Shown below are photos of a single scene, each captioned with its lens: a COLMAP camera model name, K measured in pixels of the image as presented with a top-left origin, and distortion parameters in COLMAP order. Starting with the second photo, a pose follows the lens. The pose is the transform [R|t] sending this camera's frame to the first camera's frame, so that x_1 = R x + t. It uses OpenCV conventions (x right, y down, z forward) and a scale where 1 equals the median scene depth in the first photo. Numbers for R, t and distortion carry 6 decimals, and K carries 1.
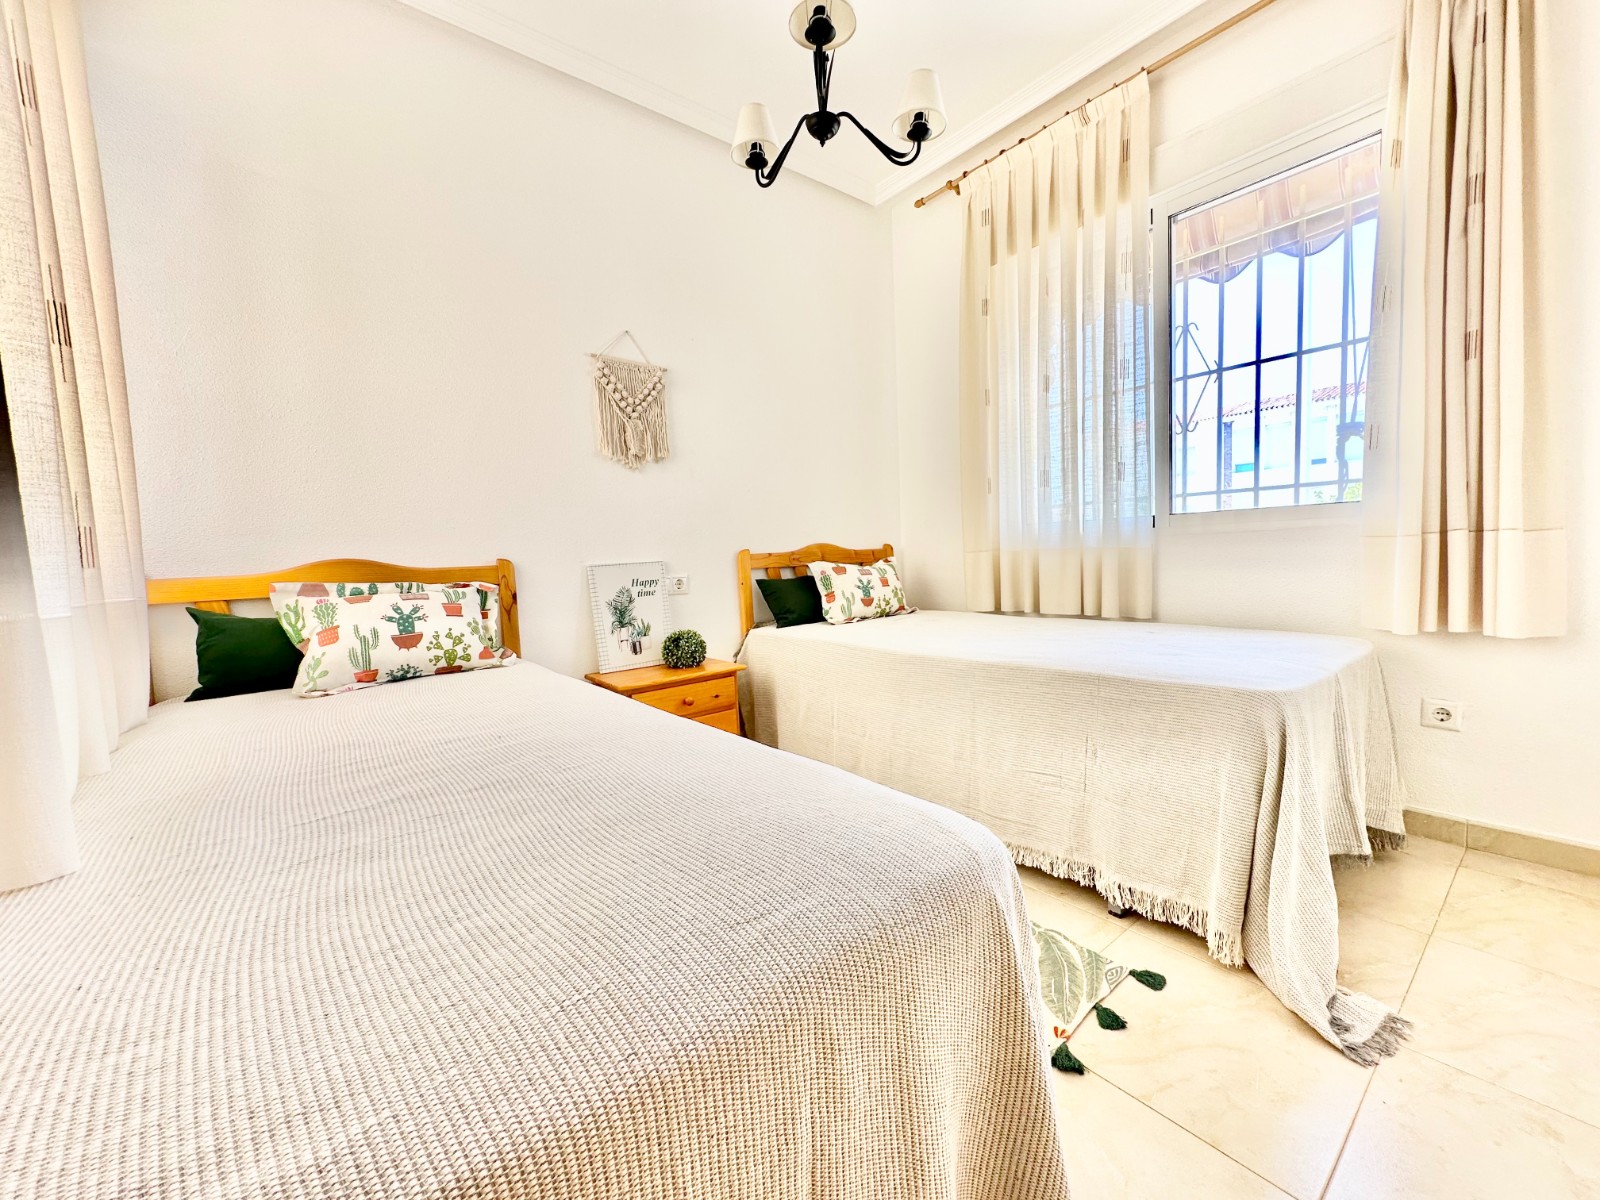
lens RADIAL K [[640.9, 0, 805.4], [0, 640.9, 600.6], [0, 0, 1]] dist [-0.000070, 0.000290]
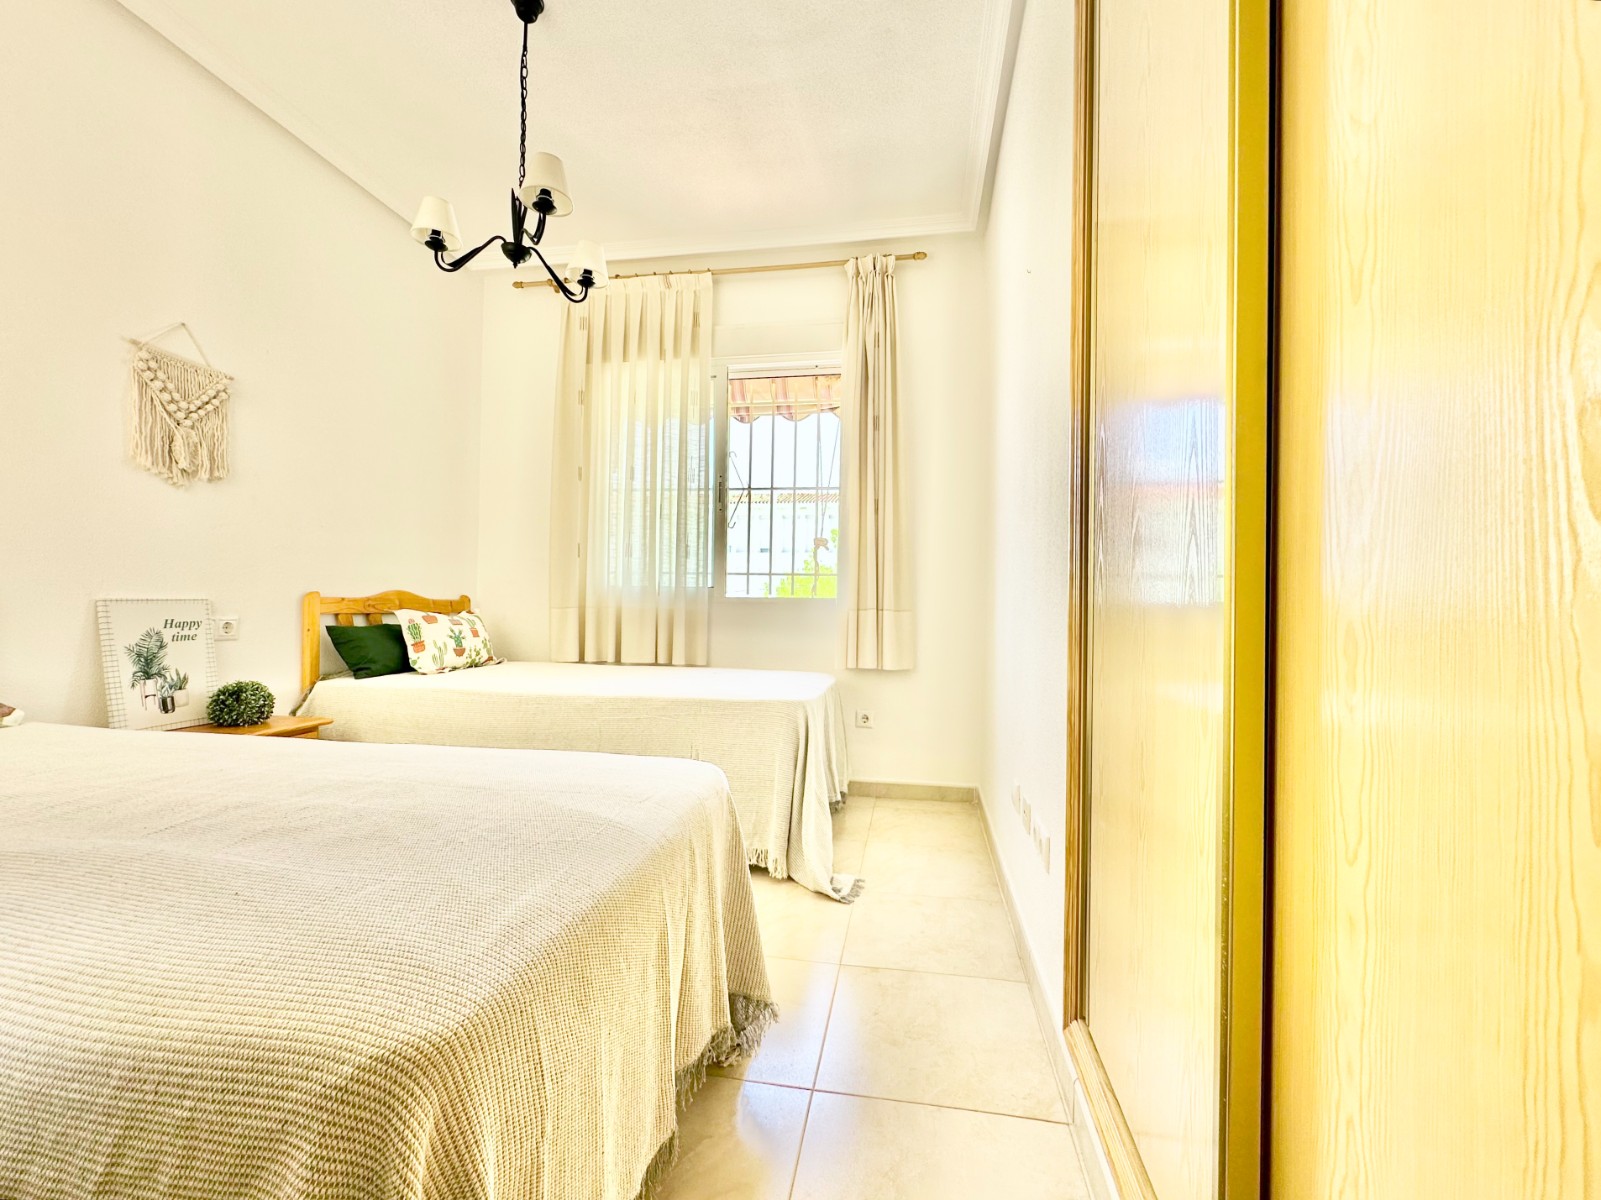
lens RADIAL K [[683.1, 0, 809.3], [0, 683.1, 600.1], [0, 0, 1]] dist [0.000281, 0.000024]
pose [[0.739829, 0.058649, 0.670234, -0.245198], [0.005057, 0.995680, -0.092710, 0.025838], [-0.672776, 0.071979, 0.736337, -0.178015]]
